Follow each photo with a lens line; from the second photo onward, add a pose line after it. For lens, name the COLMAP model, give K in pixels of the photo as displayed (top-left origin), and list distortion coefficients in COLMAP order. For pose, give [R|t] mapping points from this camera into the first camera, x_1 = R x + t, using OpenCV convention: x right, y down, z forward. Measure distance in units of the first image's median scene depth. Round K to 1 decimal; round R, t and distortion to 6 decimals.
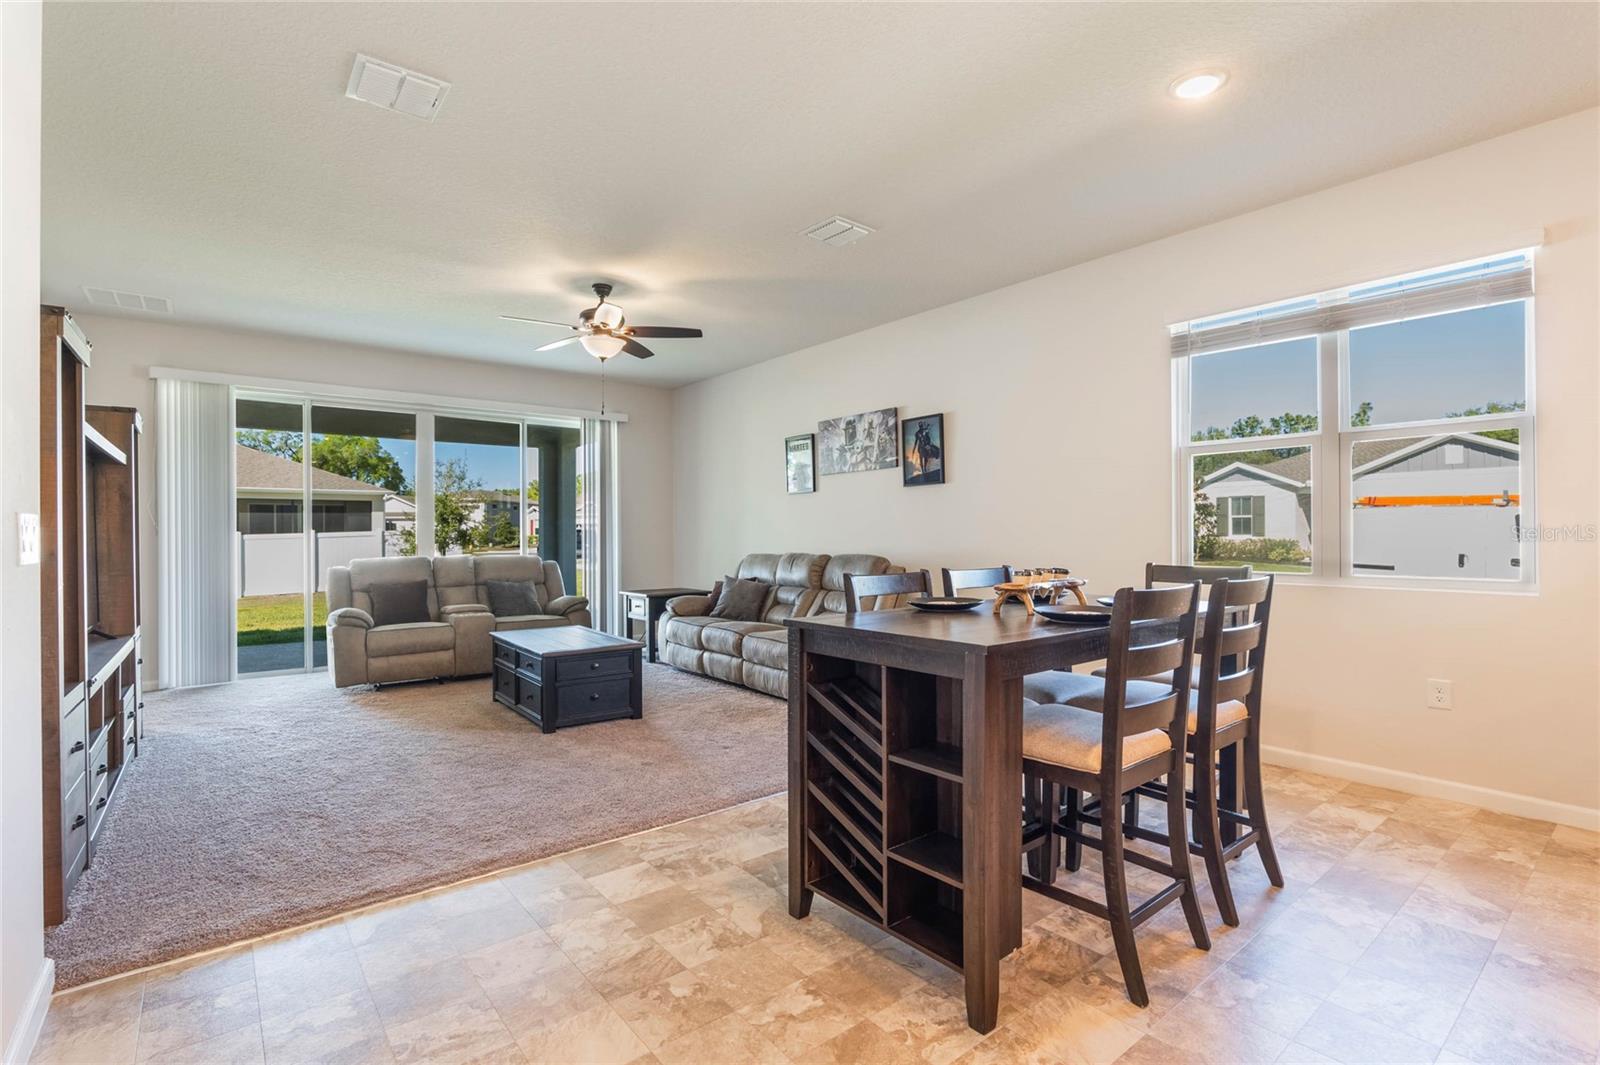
lens RADIAL K [[763.6, 0, 781.2], [0, 763.6, 532.2], [0, 0, 1]] dist [-0.001751, 0.000235]
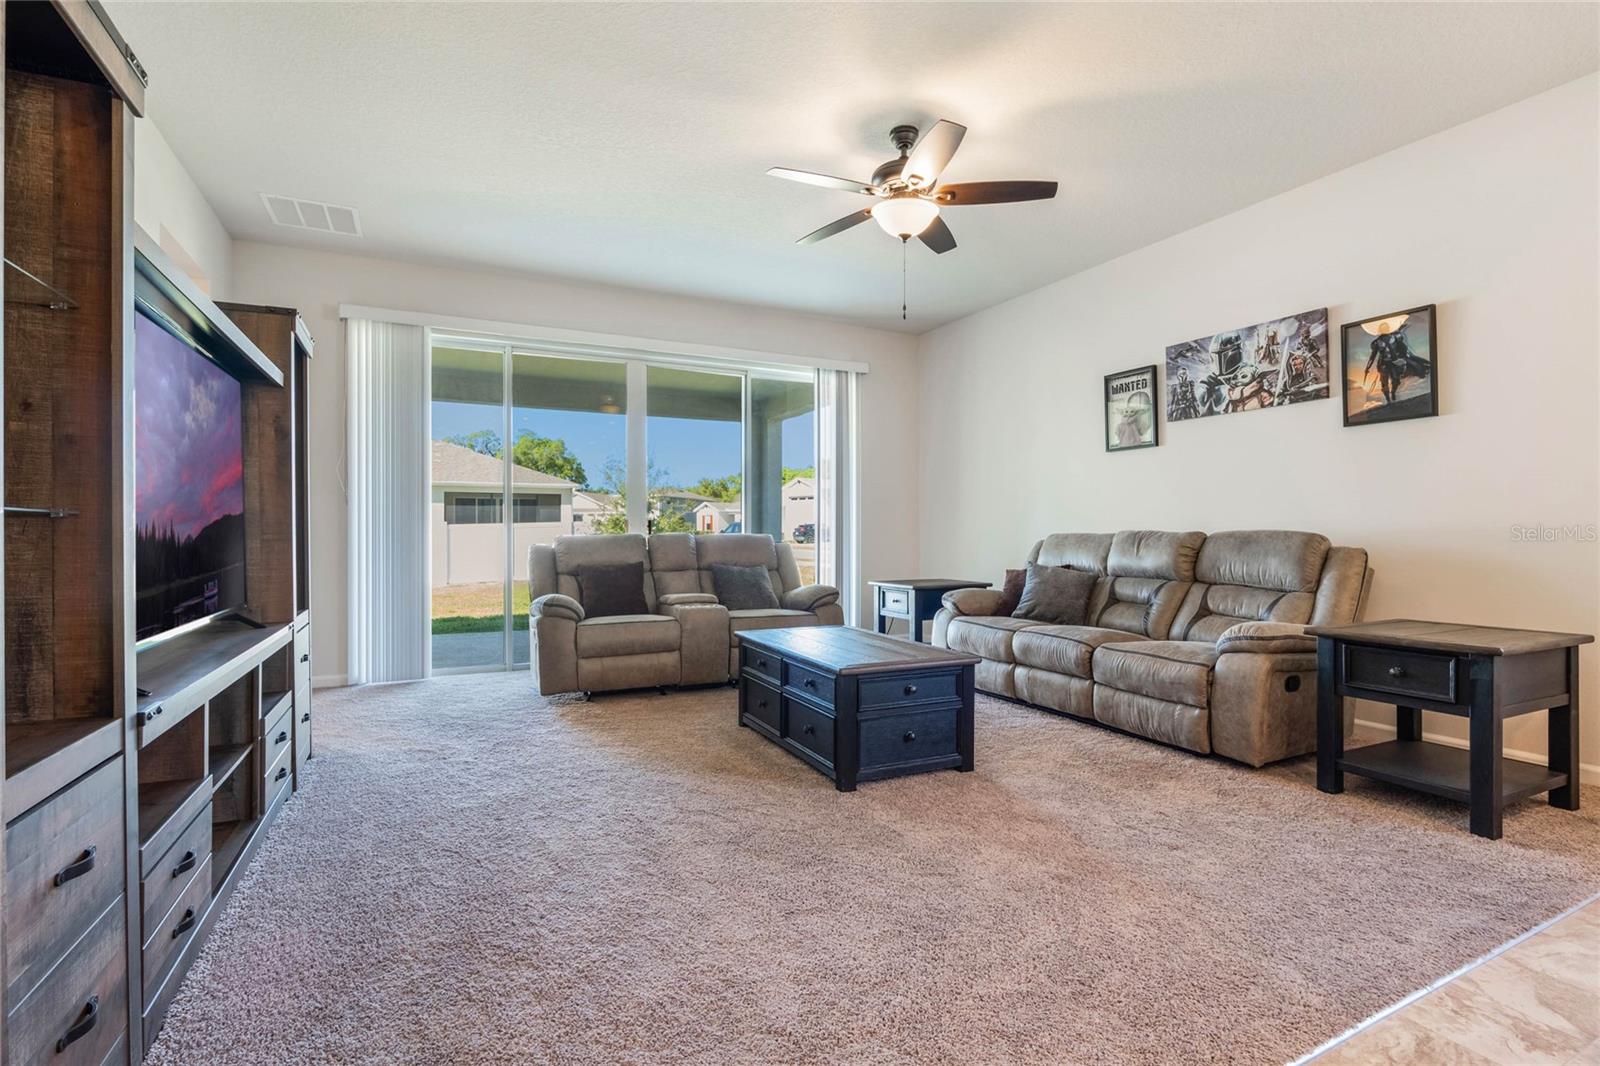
lens RADIAL K [[752.3, 0, 796.5], [0, 752.3, 534.9], [0, 0, 1]] dist [-0.011781, 0.000048]
pose [[0.983127, 0.007602, -0.182768, -0.176681], [-0.006615, 0.999960, 0.006008, 0.030999], [0.182806, -0.004697, 0.983138, 0.276264]]
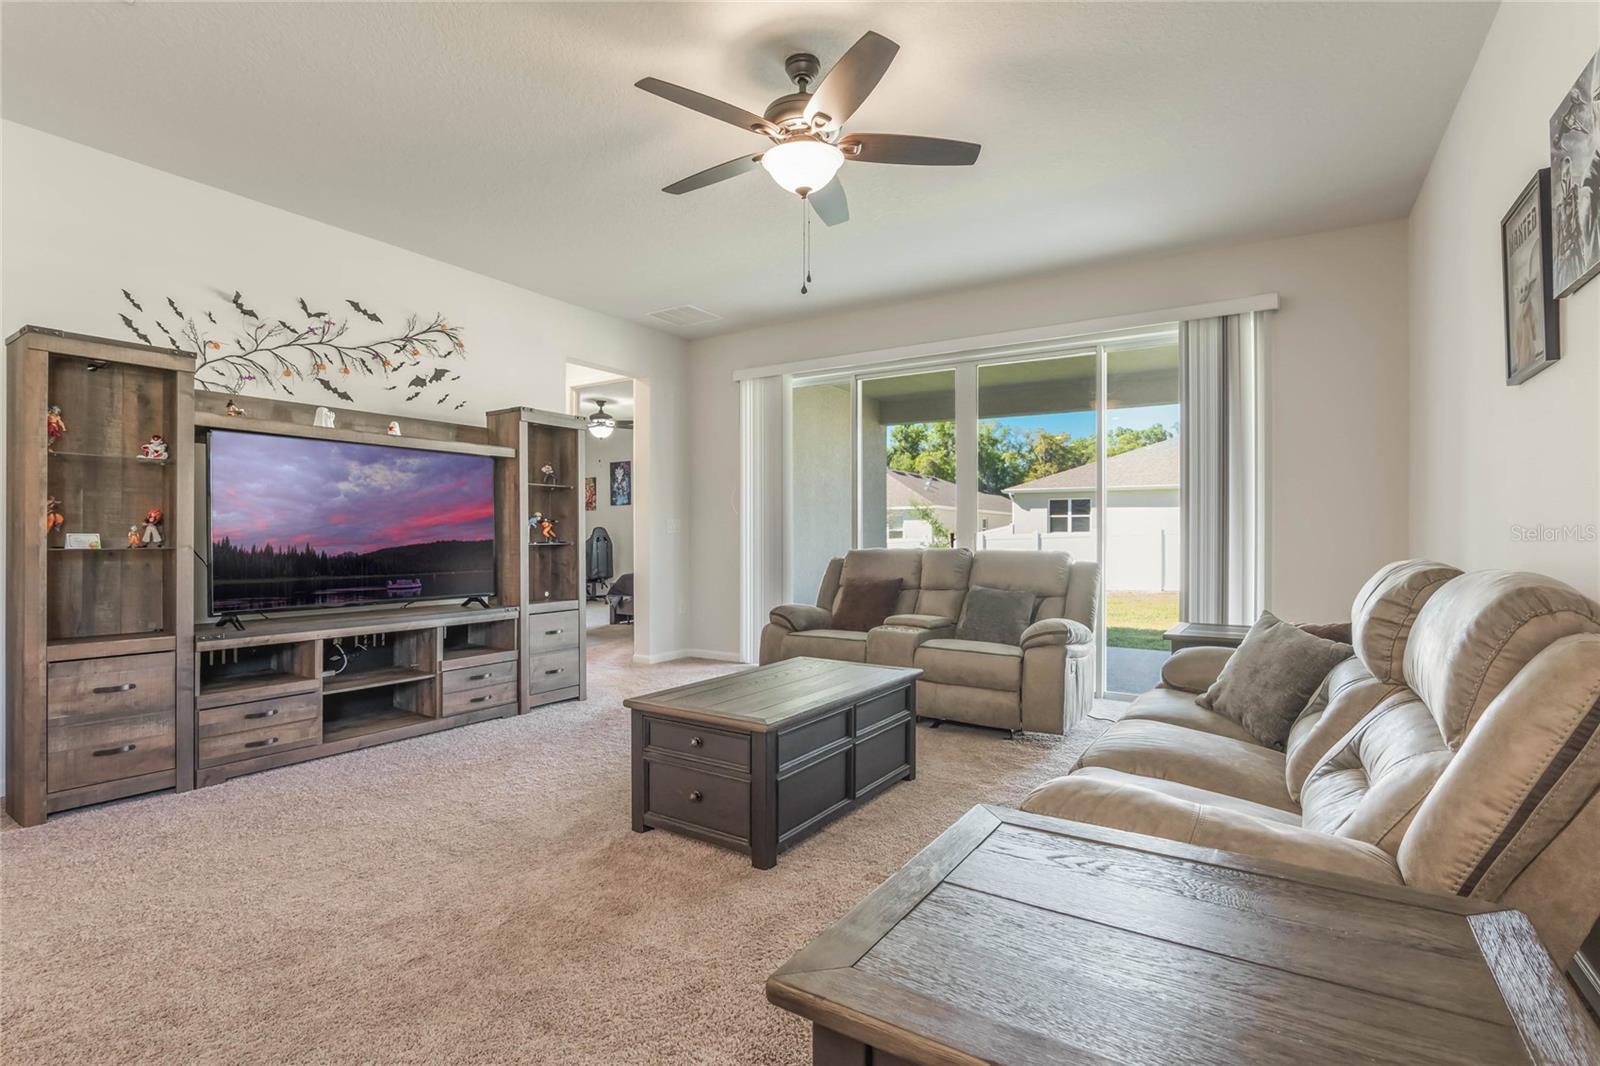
lens RADIAL K [[769.6, 0, 803.9], [0, 769.6, 538.3], [0, 0, 1]] dist [-0.012260, 0.000422]
pose [[0.358695, 0.005581, -0.933438, 0.248455], [-0.000489, 0.999983, 0.005791, 0.017819], [0.933455, -0.001621, 0.358691, 0.690984]]
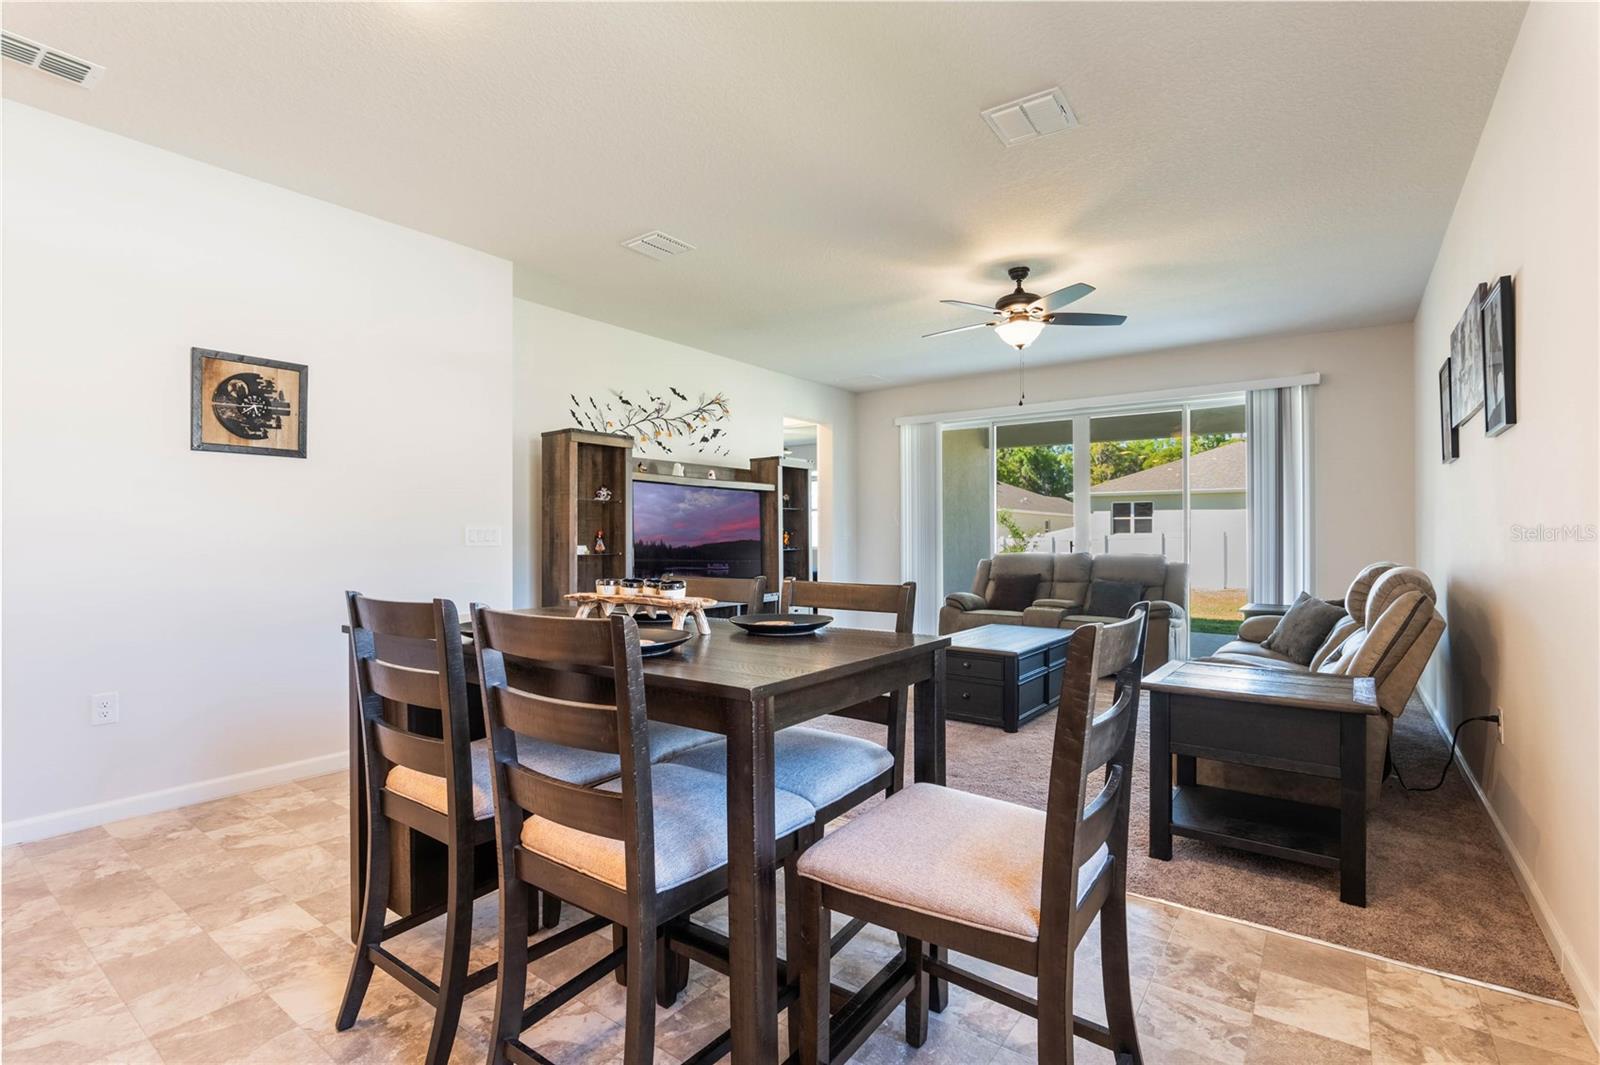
lens RADIAL K [[752.3, 0, 796.5], [0, 752.3, 534.4], [0, 0, 1]] dist [-0.011781, 0.000048]
pose [[0.284403, 0.000417, -0.958705, 0.500801], [0.001276, 0.999999, 0.000814, 0.004238], [0.958704, -0.001455, 0.284402, 0.405207]]
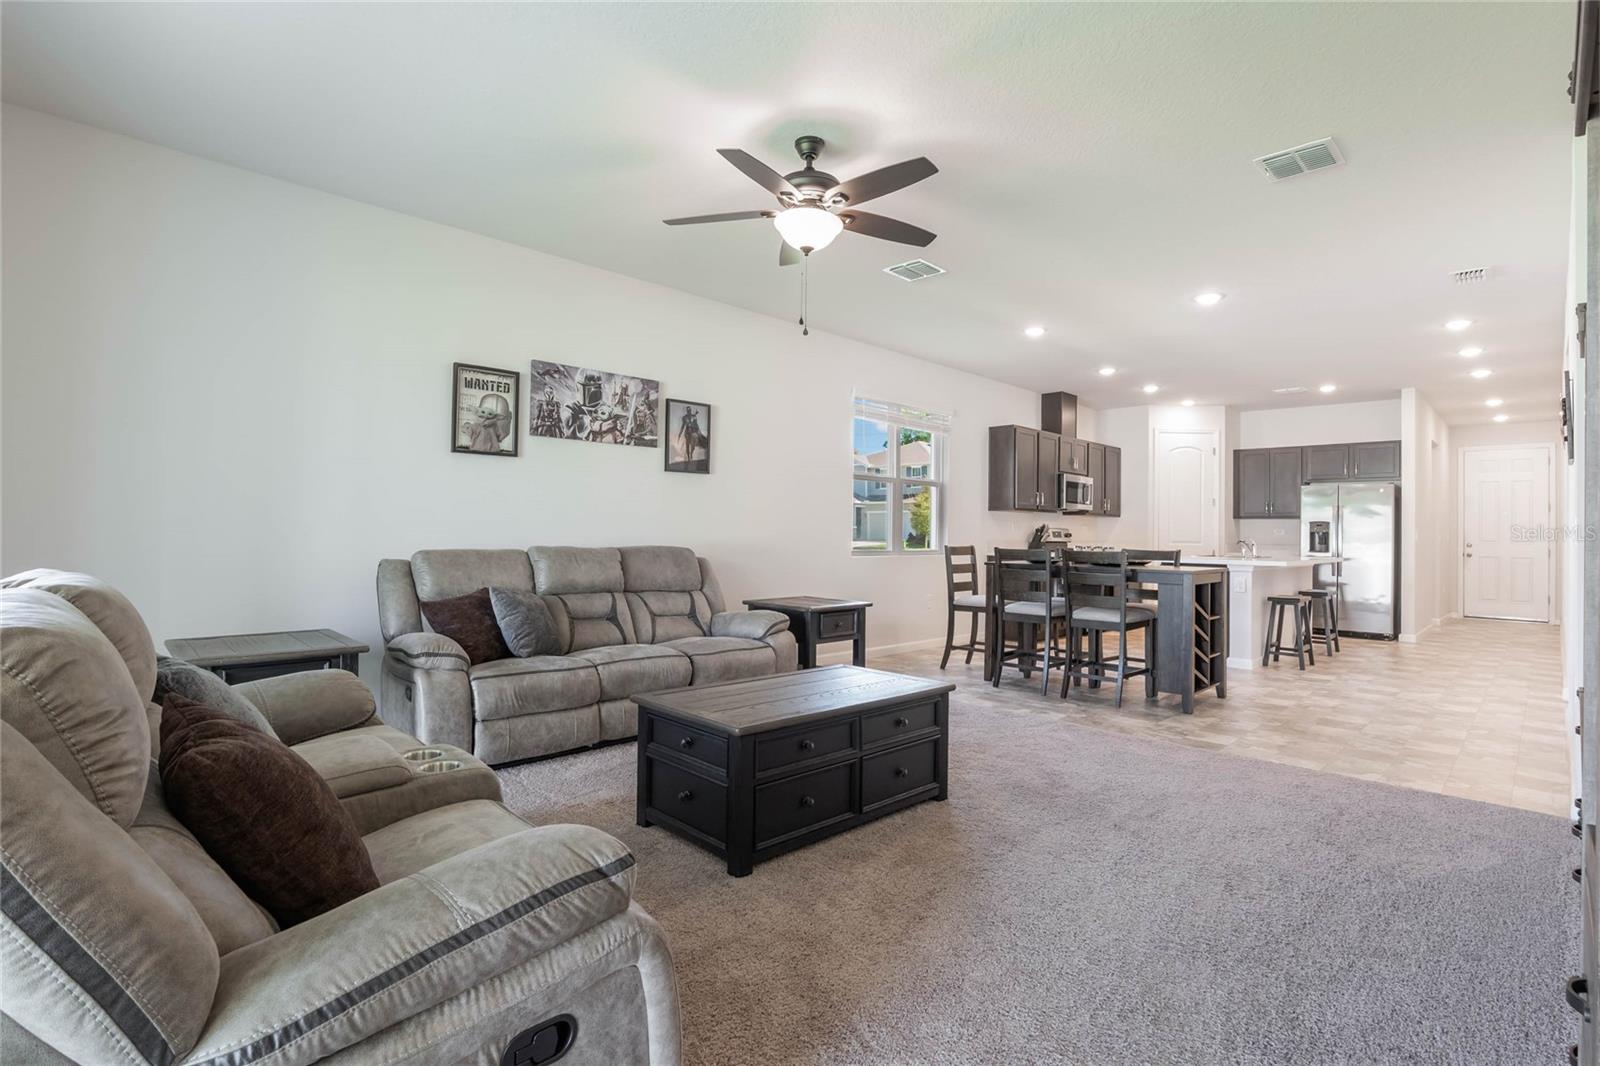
lens RADIAL K [[778.6, 0, 803.1], [0, 778.6, 520.0], [0, 0, 1]] dist [-0.014063, 0.000021]
pose [[-0.132897, 0.022406, 0.990877, -0.757875], [-0.015354, 0.999578, -0.024662, 0.018549], [-0.991011, -0.018491, -0.132497, 0.930409]]
